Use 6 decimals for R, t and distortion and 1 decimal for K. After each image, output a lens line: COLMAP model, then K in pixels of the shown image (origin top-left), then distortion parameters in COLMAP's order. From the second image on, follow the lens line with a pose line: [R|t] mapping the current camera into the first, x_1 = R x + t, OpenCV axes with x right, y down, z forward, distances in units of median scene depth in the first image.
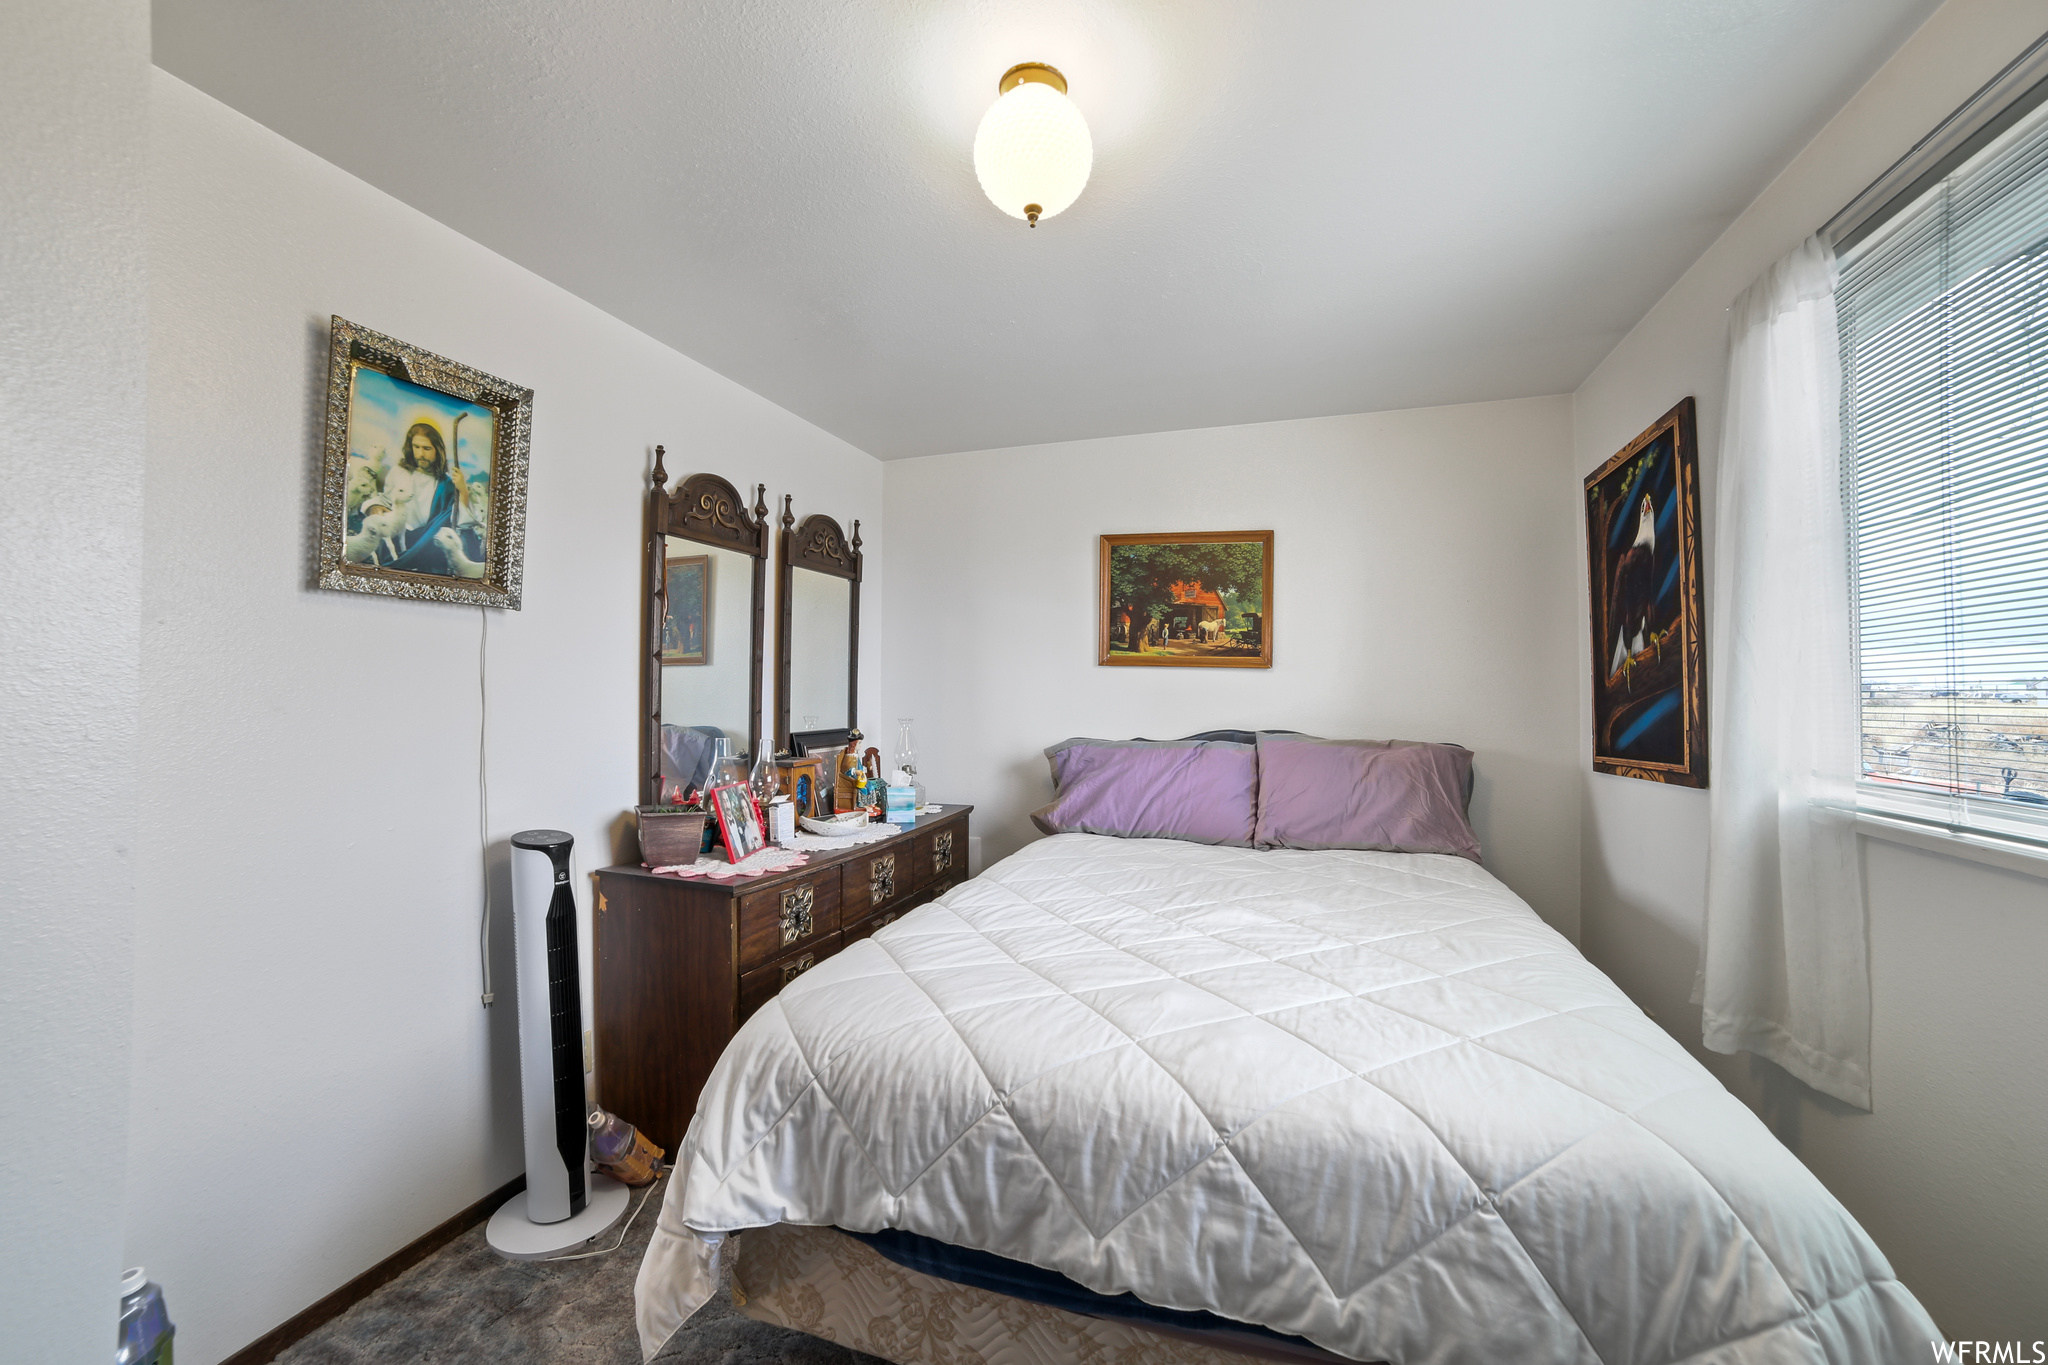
lens RADIAL K [[798.0, 0, 1024.0], [0, 798.0, 682.5], [0, 0, 1]] dist [-0.069695, 0.026093]
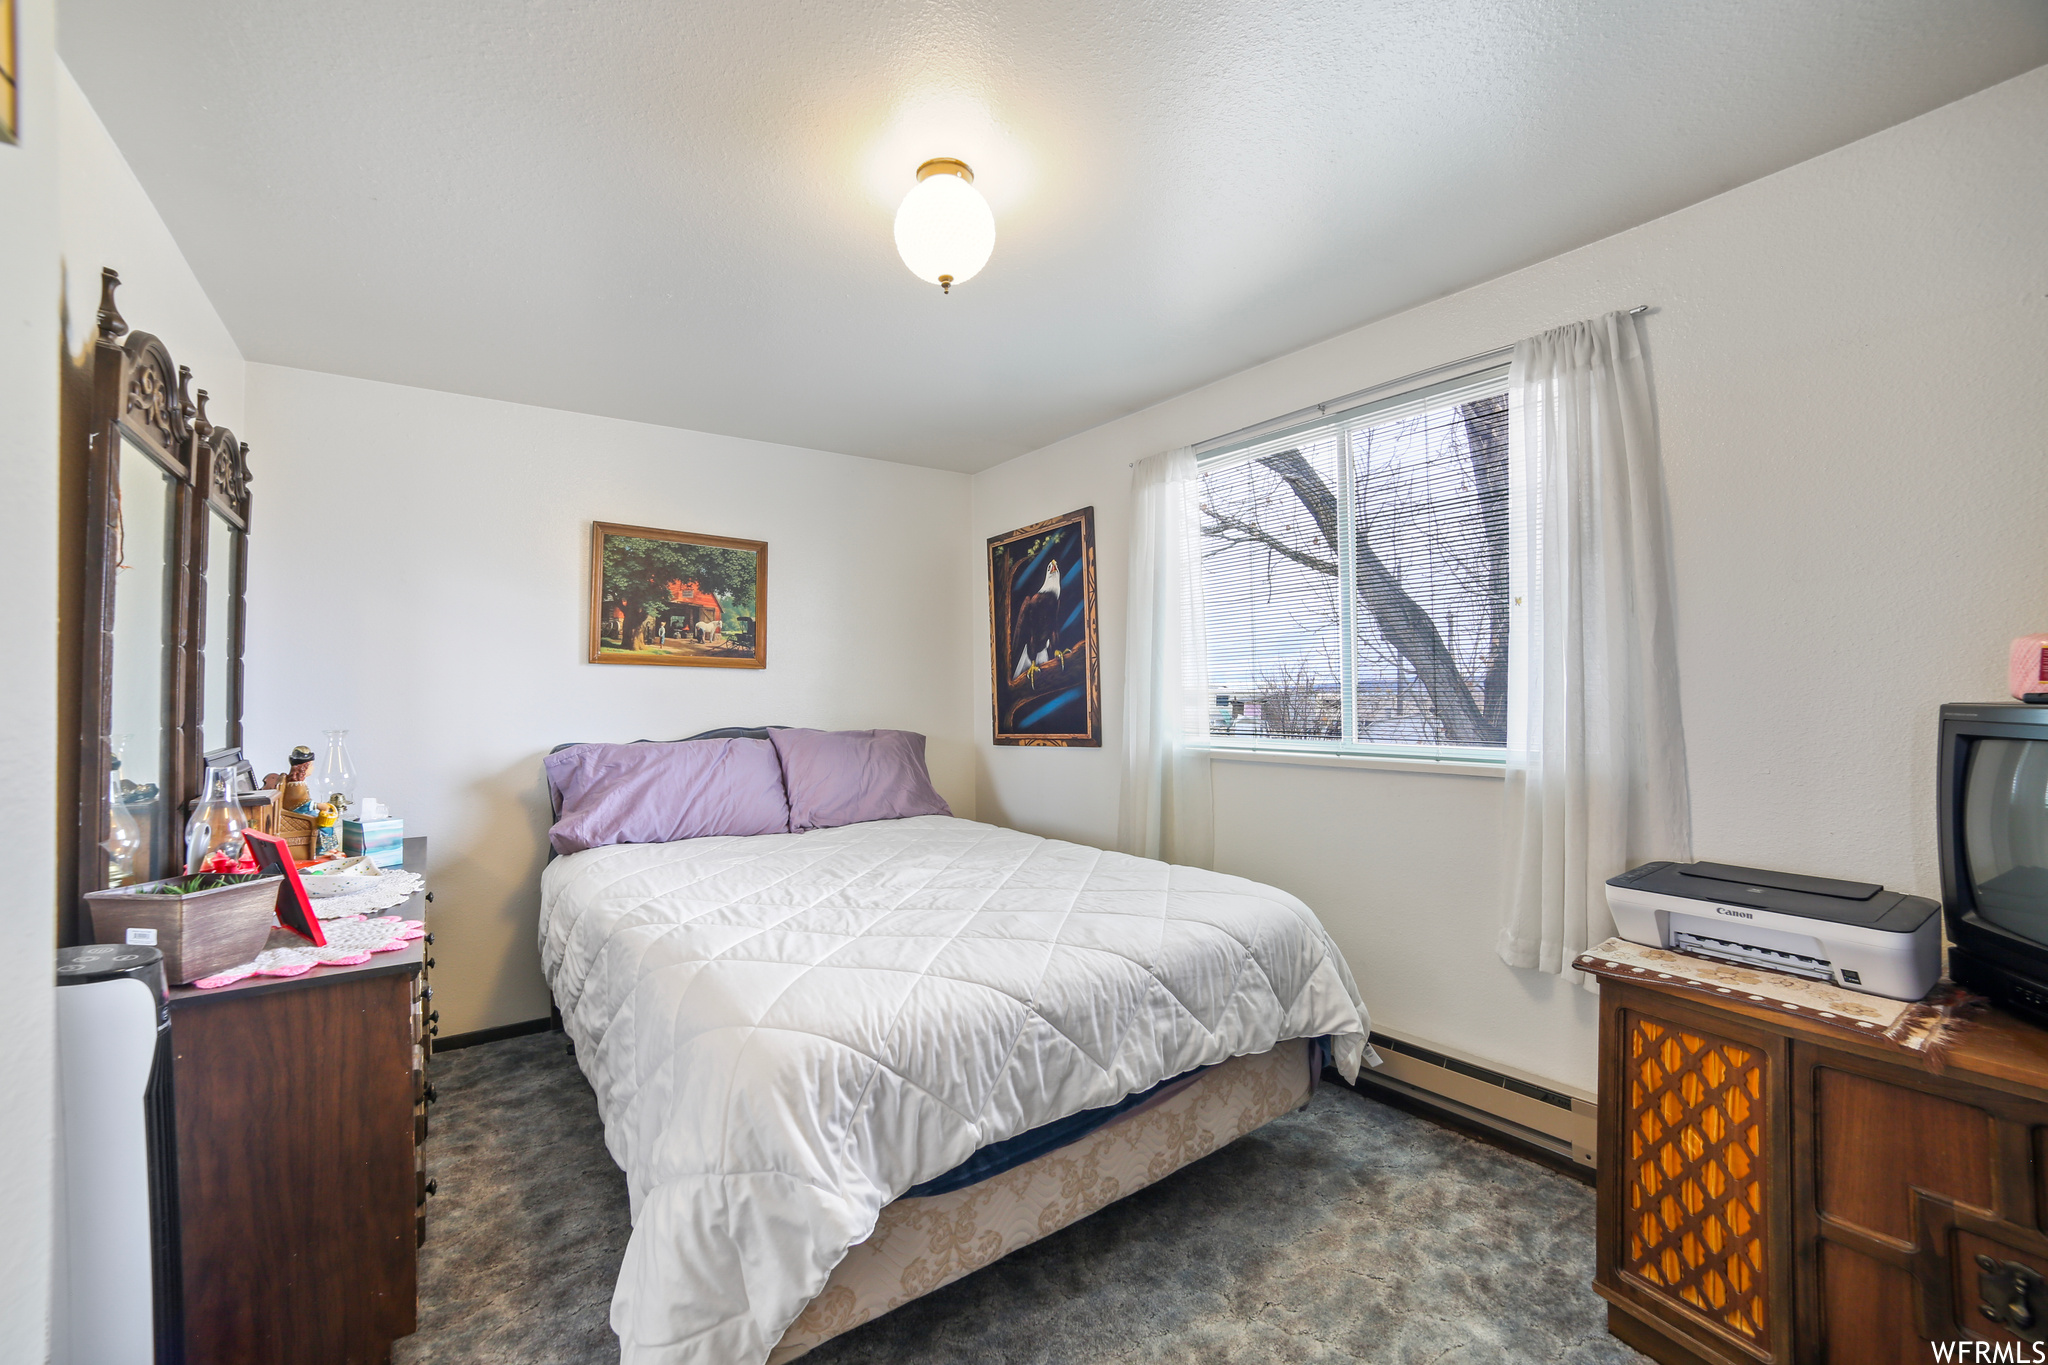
lens RADIAL K [[788.0, 0, 1024.0], [0, 788.0, 682.5], [0, 0, 1]] dist [-0.096703, 0.032421]
pose [[0.582433, 0.002938, 0.812873, -0.502782], [-0.000117, 0.999994, -0.003531, 0.005591], [-0.812878, 0.001962, 0.582430, 0.132373]]
